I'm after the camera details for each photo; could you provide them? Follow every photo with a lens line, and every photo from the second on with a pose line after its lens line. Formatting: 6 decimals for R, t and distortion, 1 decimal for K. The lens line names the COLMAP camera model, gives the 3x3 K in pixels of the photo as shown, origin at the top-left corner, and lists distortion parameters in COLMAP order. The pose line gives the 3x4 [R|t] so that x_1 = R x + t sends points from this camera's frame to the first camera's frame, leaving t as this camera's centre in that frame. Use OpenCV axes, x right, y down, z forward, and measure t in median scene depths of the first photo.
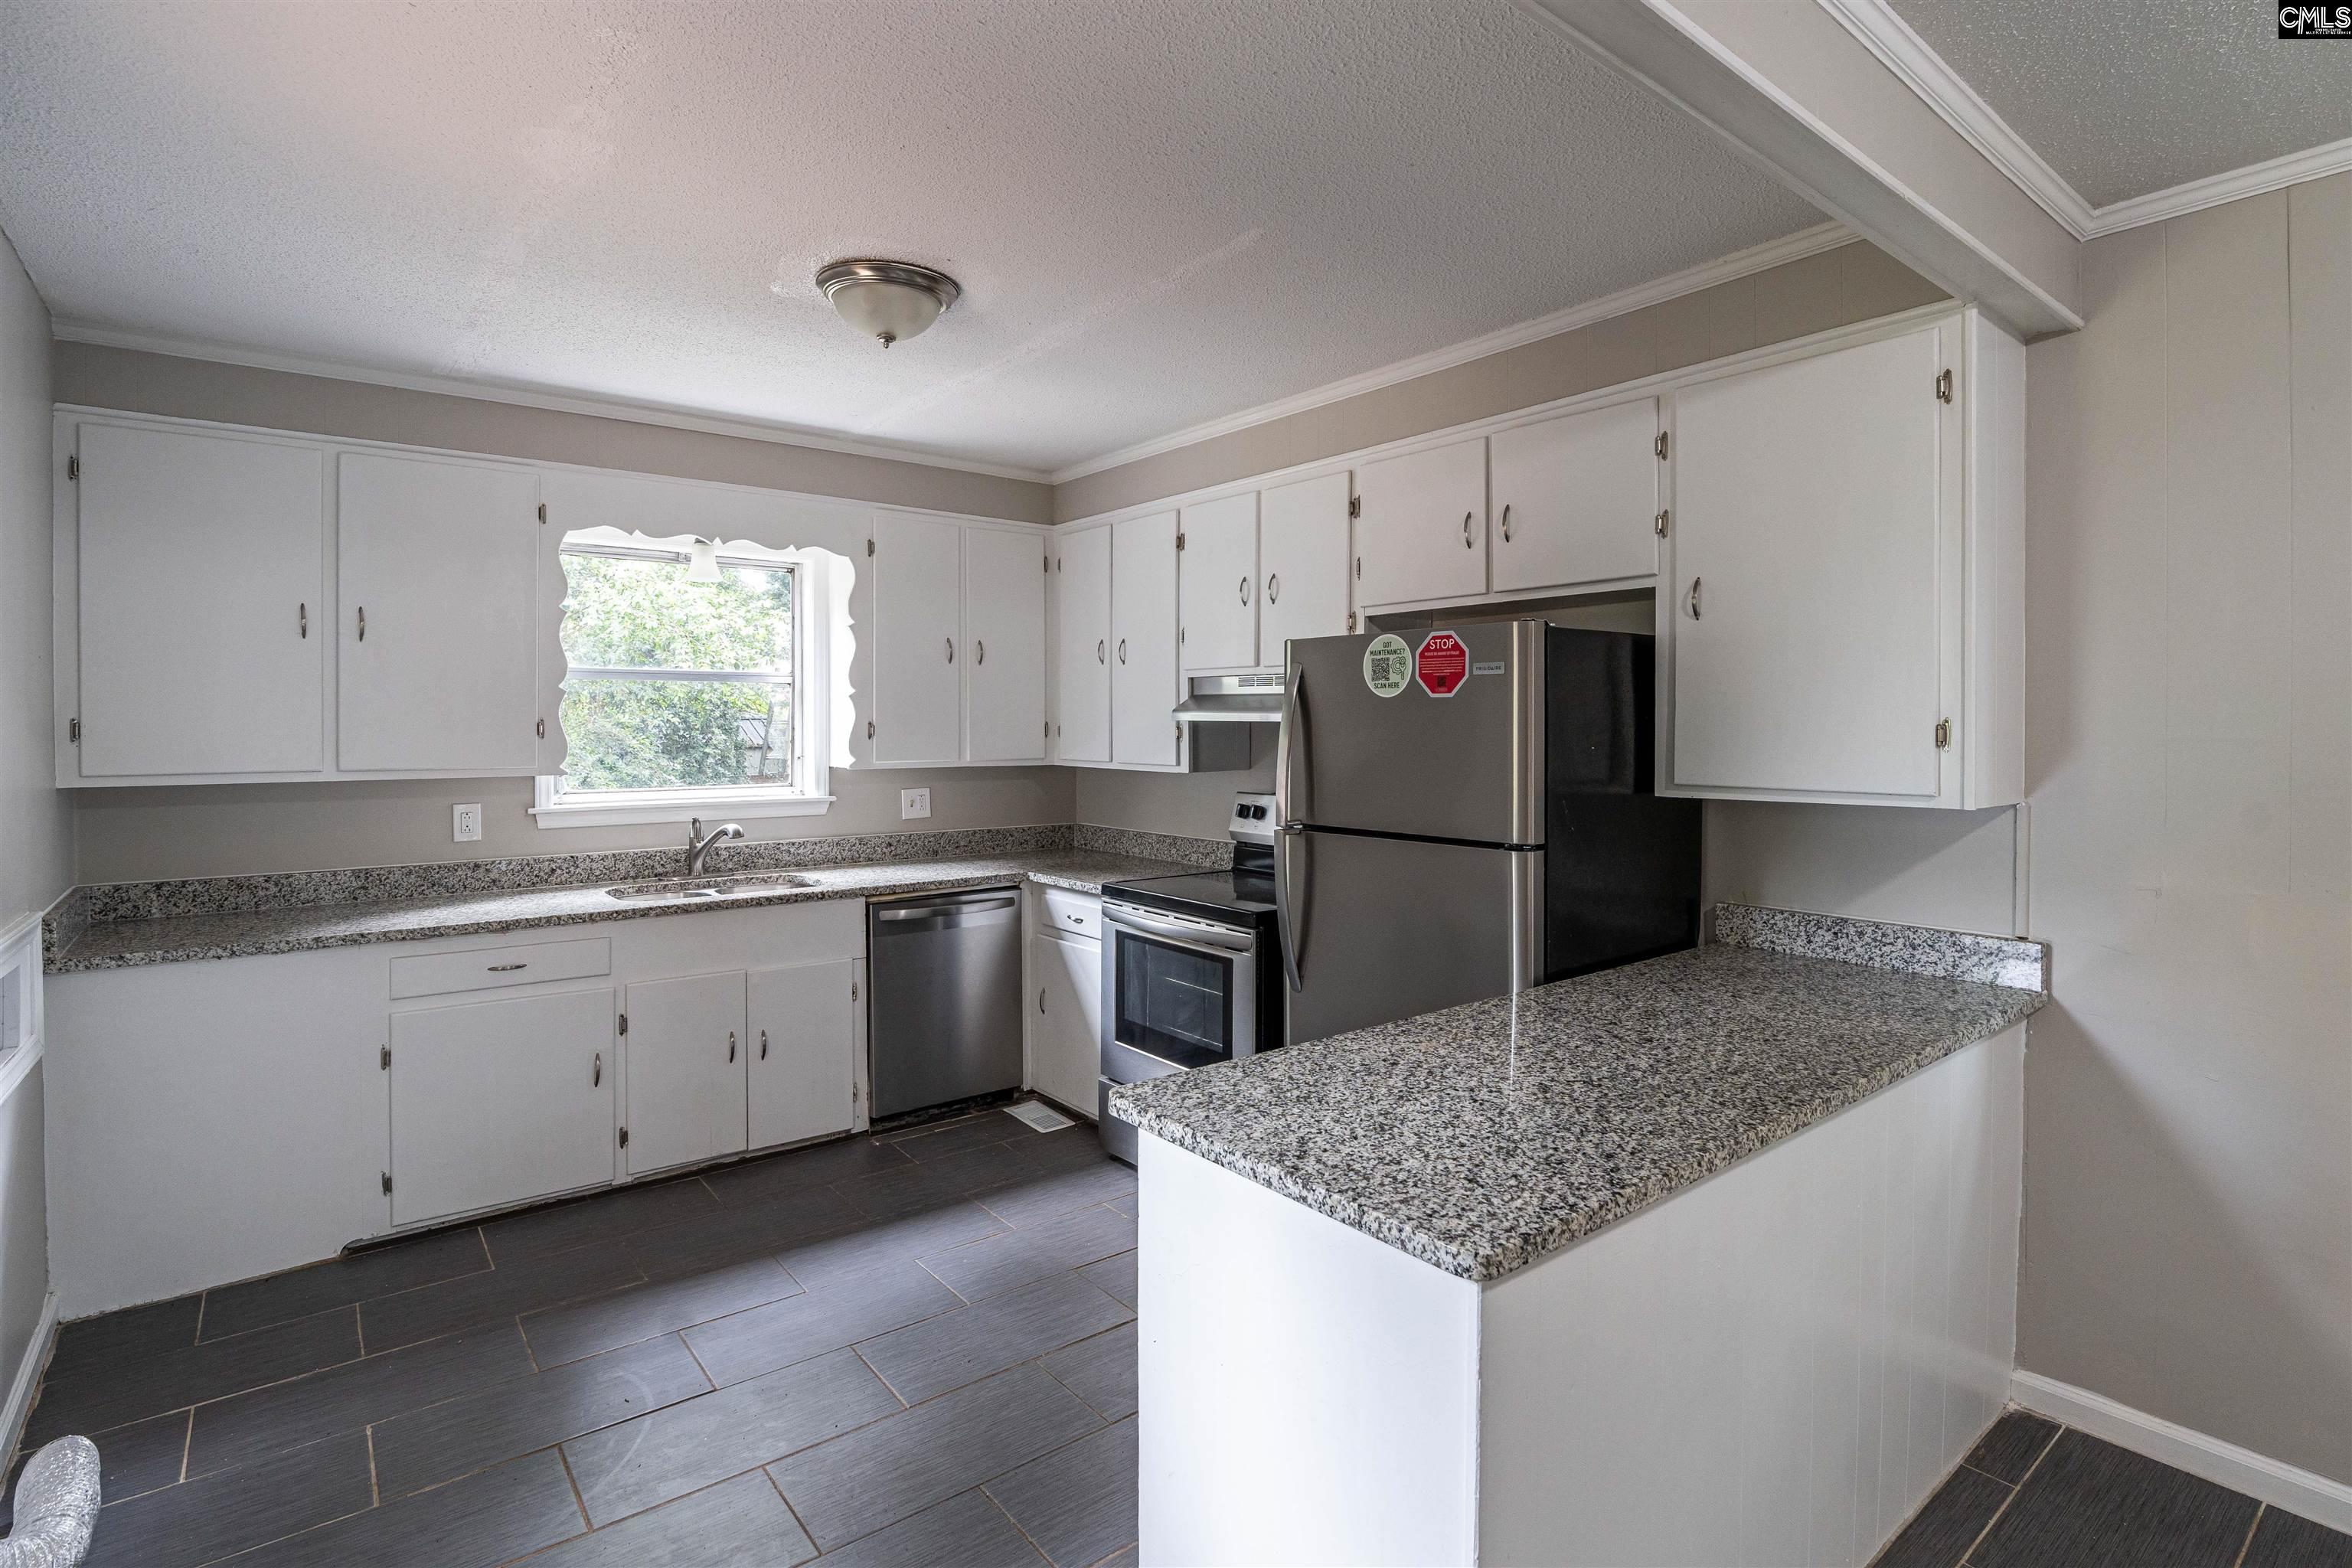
lens RADIAL K [[1125.2, 0, 1047.6], [0, 1125.2, 724.9], [0, 0, 1]] dist [-0.023487, 0.003357]
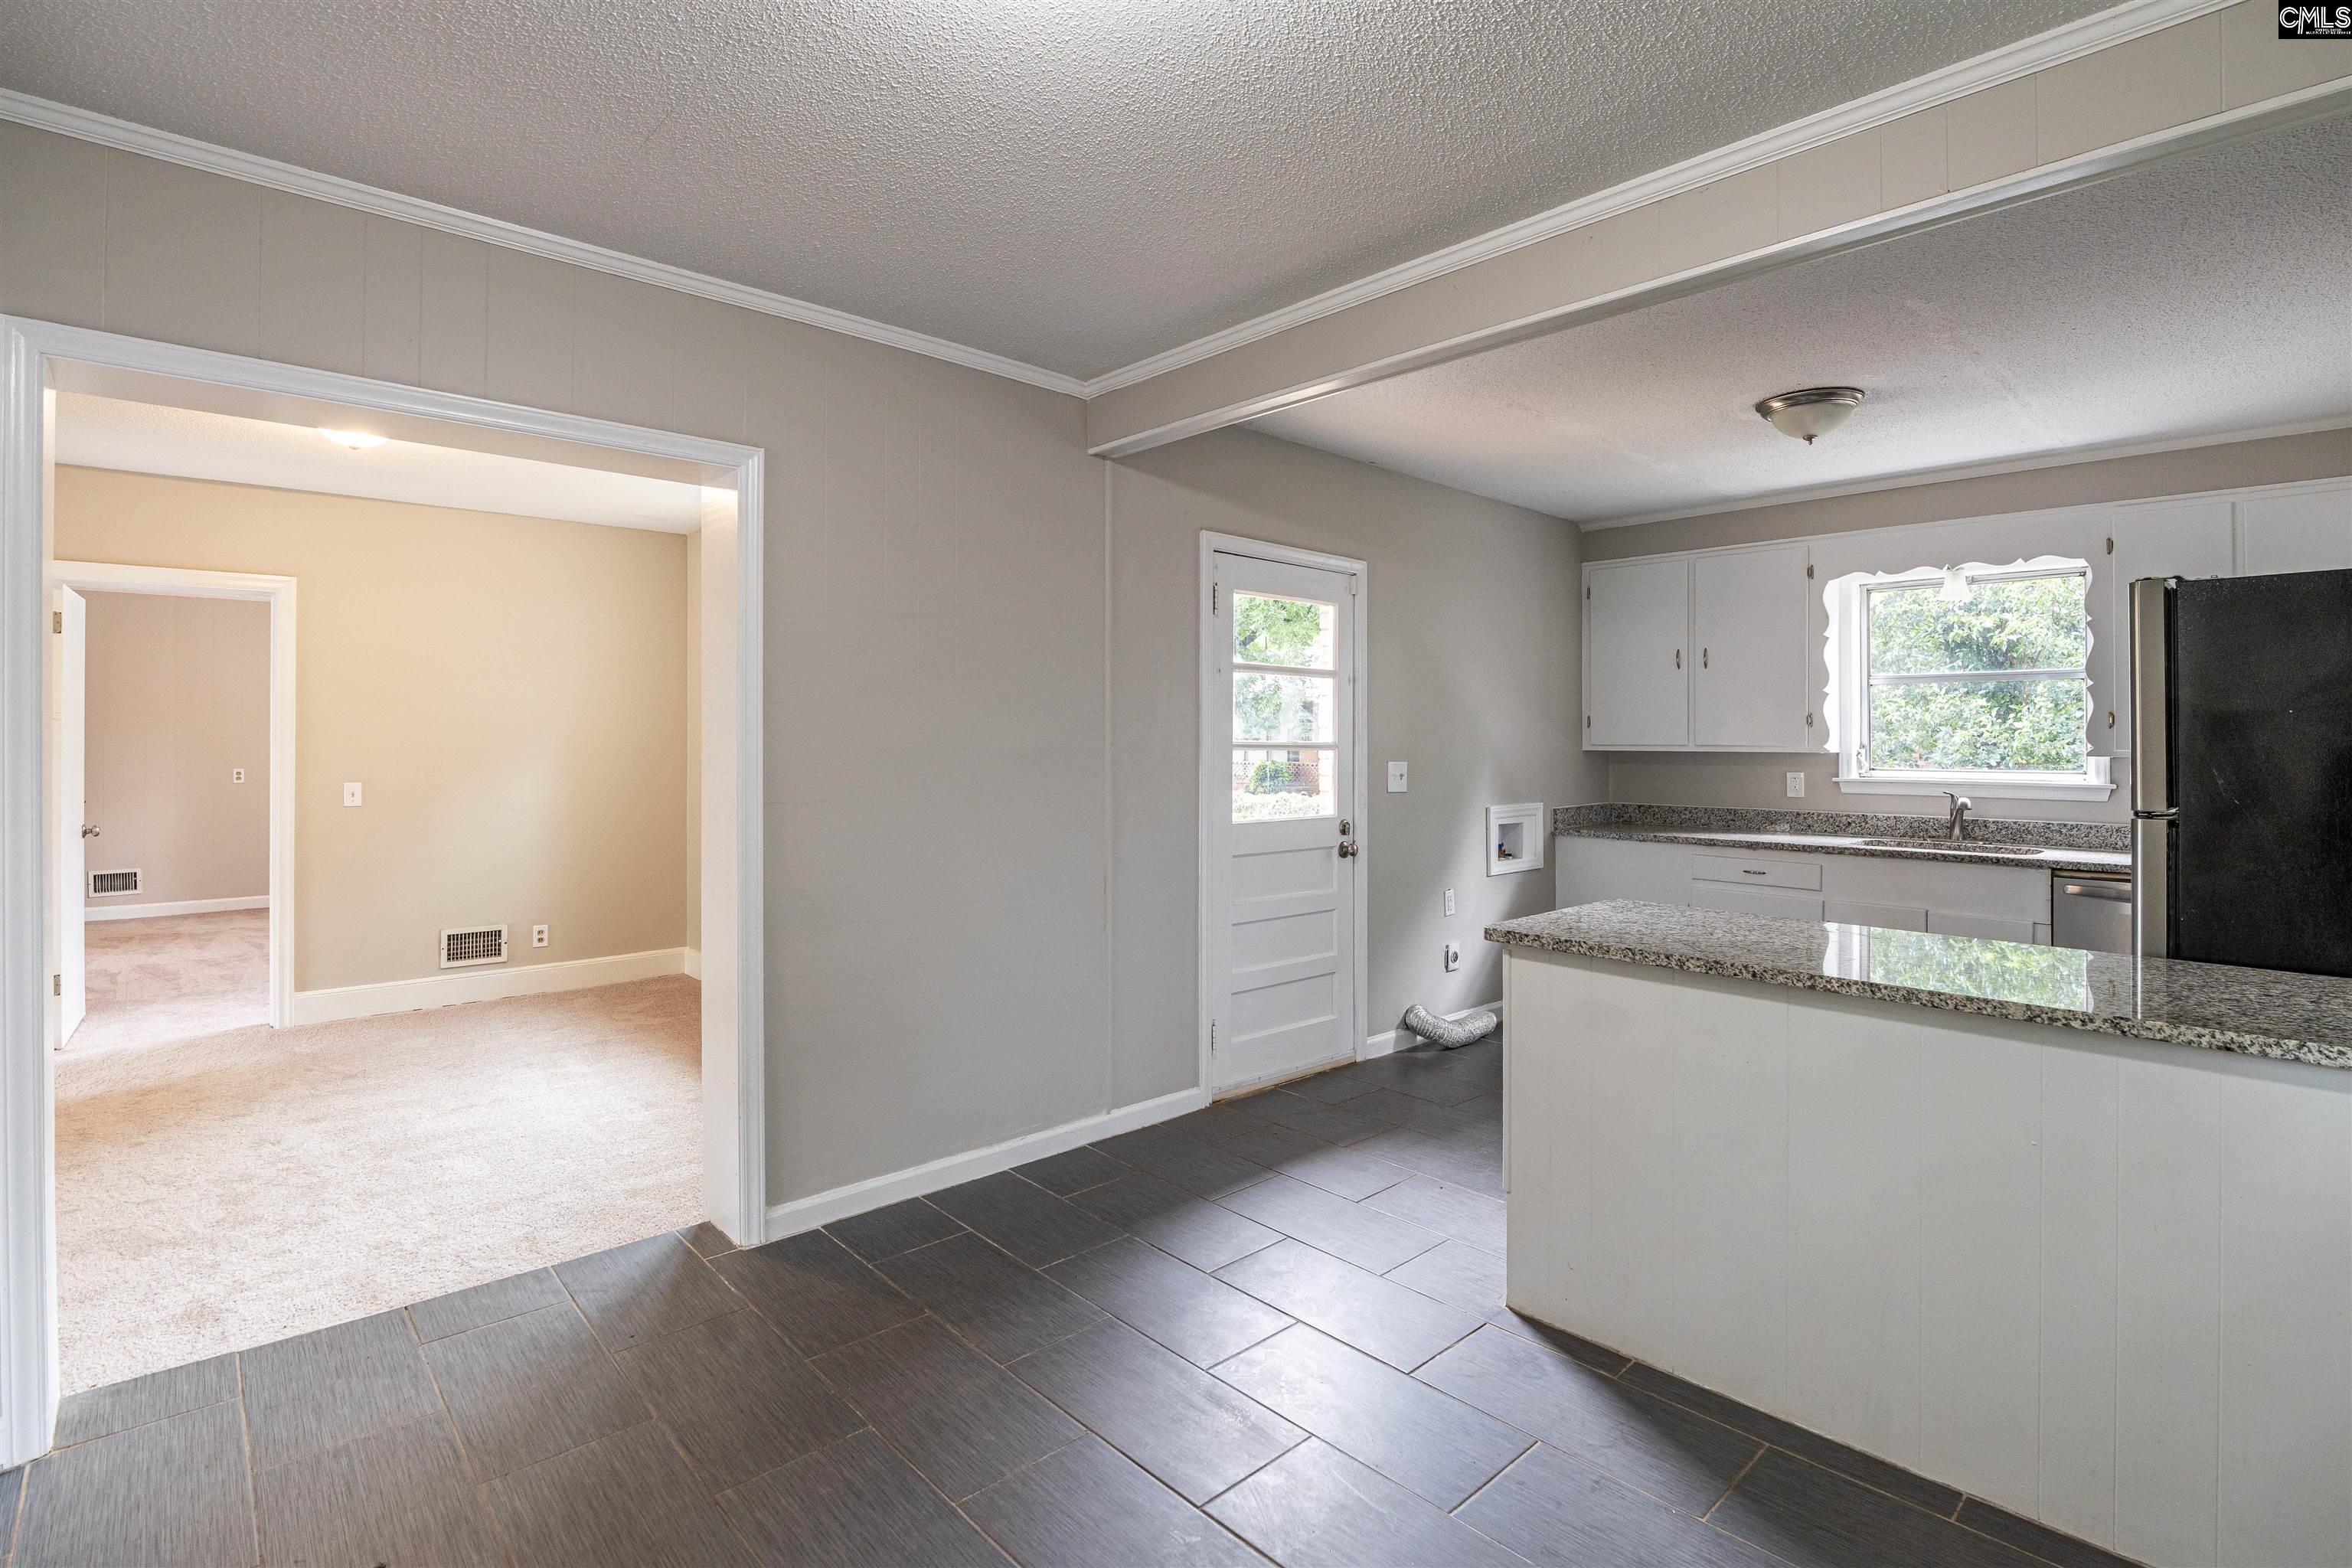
lens RADIAL K [[1125.2, 0, 1305.9], [0, 1125.2, 730.7], [0, 0, 1]] dist [-0.023487, 0.003357]
pose [[0.200880, -0.009329, -0.979571, 0.943258], [-0.004445, 0.999936, -0.010434, 0.039232], [0.979606, 0.006451, 0.200825, 0.071625]]
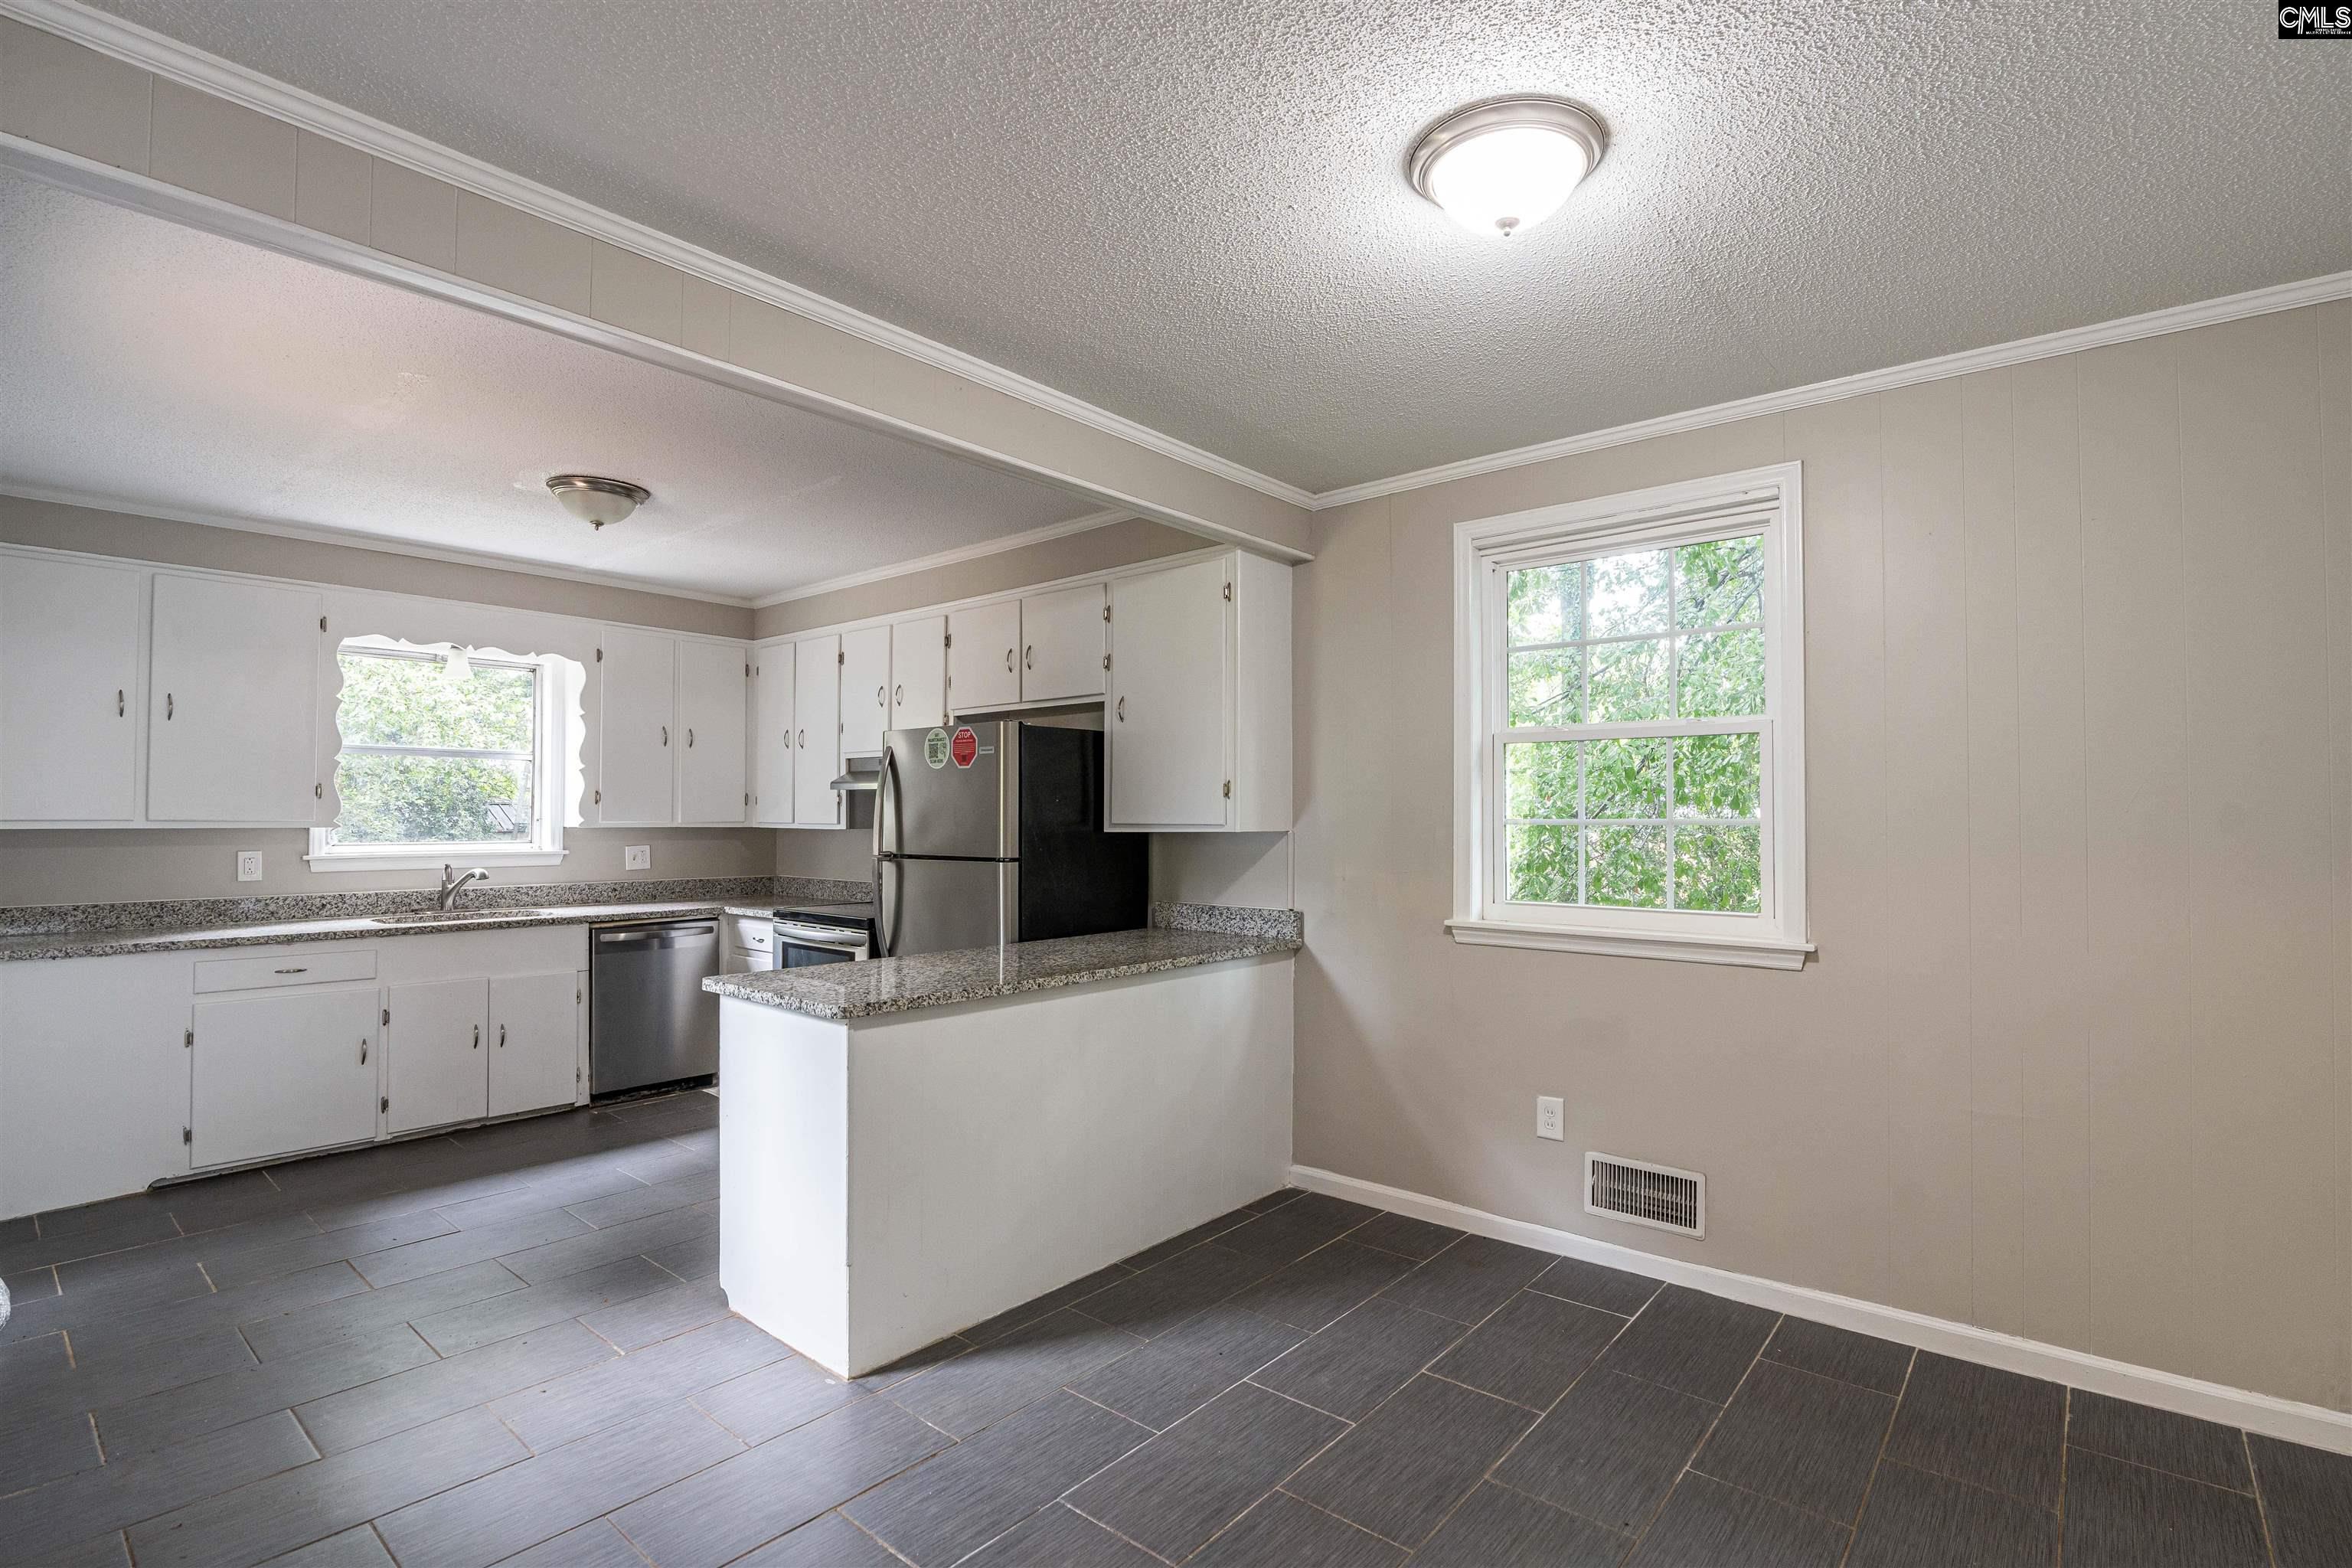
lens RADIAL K [[1125.2, 0, 1077.8], [0, 1125.2, 781.2], [0, 0, 1]] dist [-0.023487, 0.003357]
pose [[0.976628, 0.007281, 0.214812, 0.136696], [-0.000261, 0.999466, -0.032689, 0.037773], [-0.214935, 0.031869, 0.976108, -0.483306]]
